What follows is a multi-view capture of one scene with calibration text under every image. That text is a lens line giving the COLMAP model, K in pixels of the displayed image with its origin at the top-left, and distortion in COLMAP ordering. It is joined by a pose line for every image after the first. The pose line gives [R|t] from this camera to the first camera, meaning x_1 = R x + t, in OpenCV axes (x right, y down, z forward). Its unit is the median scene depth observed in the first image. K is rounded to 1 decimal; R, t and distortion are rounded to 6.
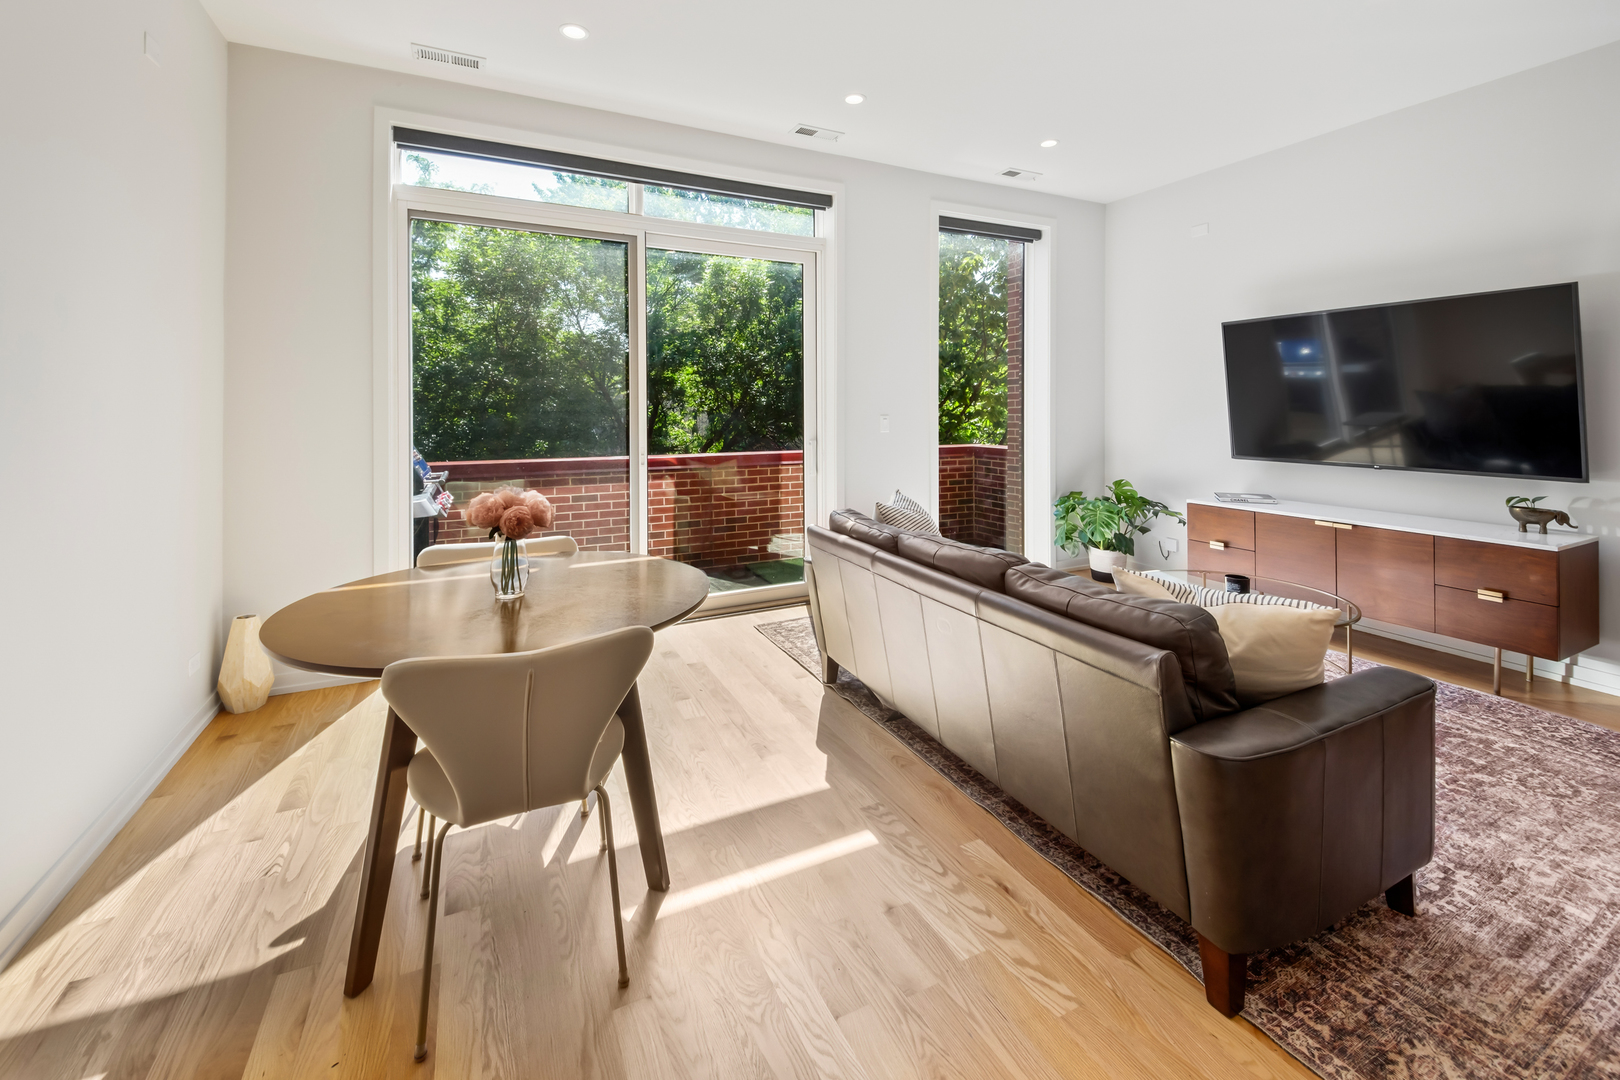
lens RADIAL K [[677.2, 0, 834.0], [0, 677.2, 400.9], [0, 0, 1]] dist [0.031668, -0.005961]
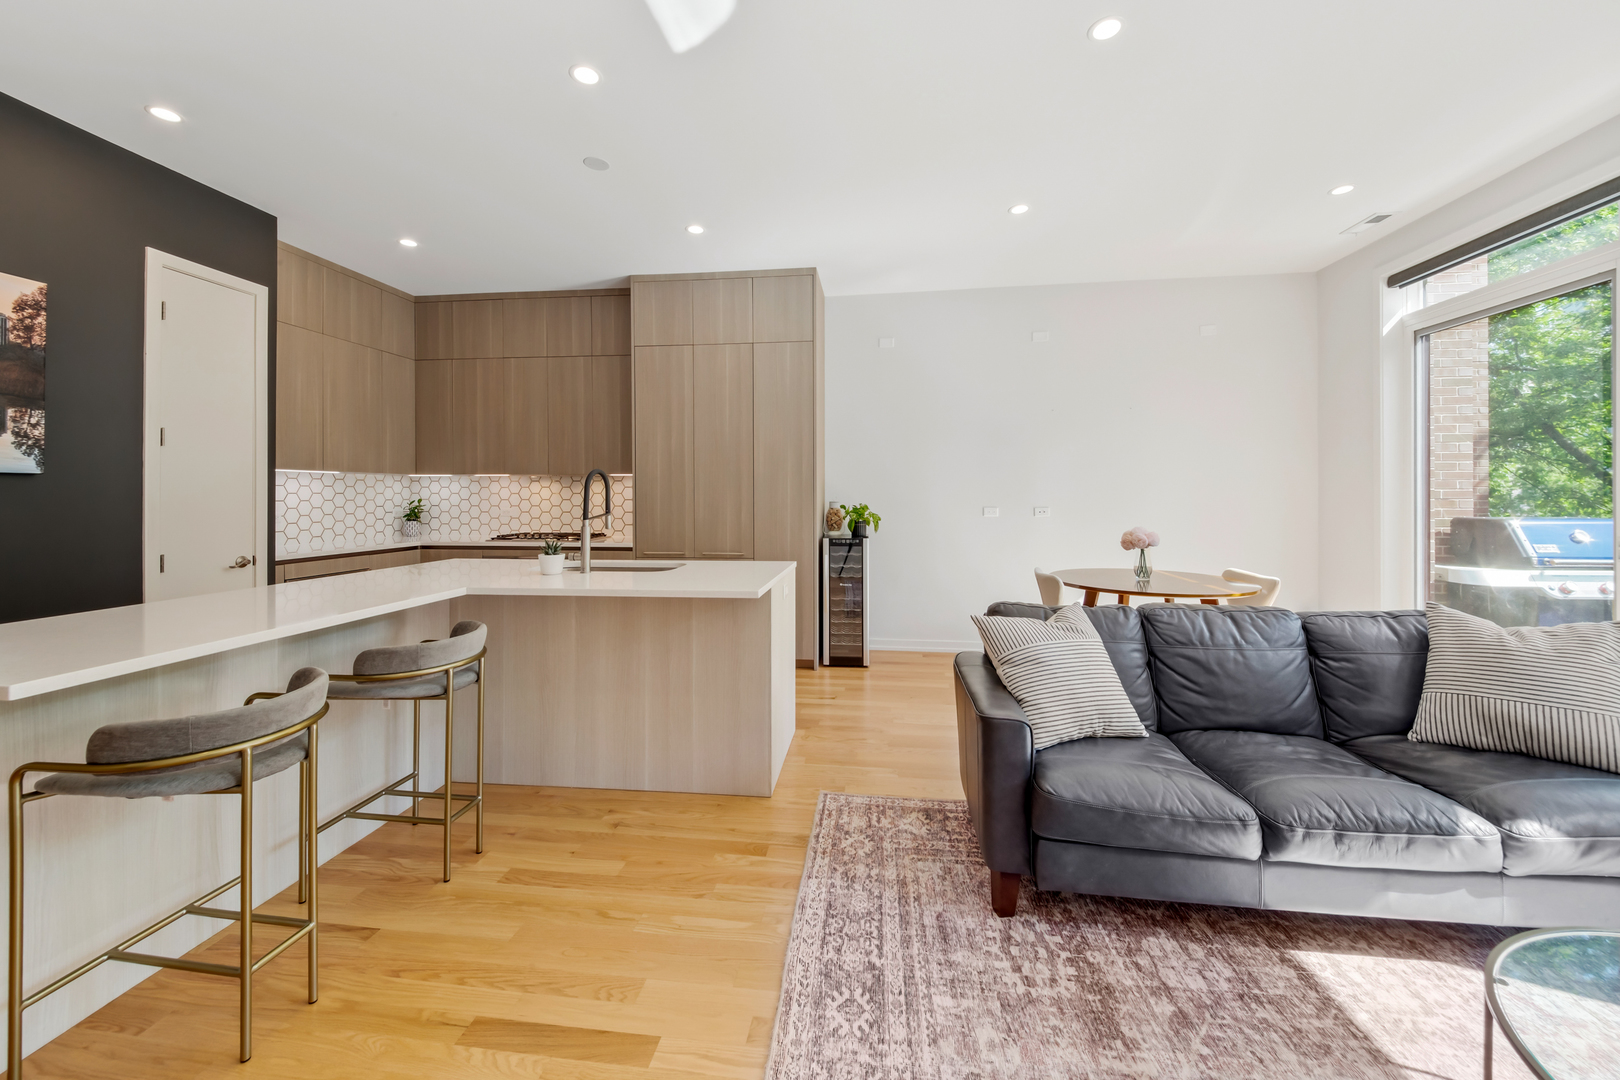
lens RADIAL K [[607.9, 0, 795.5], [0, 607.9, 498.6], [0, 0, 1]] dist [0.004616, -0.002234]
pose [[-0.590591, 0.010014, -0.806909, 0.964353], [0.013819, 0.999902, 0.002295, 0.009023], [0.806853, -0.009795, -0.590671, 0.694194]]
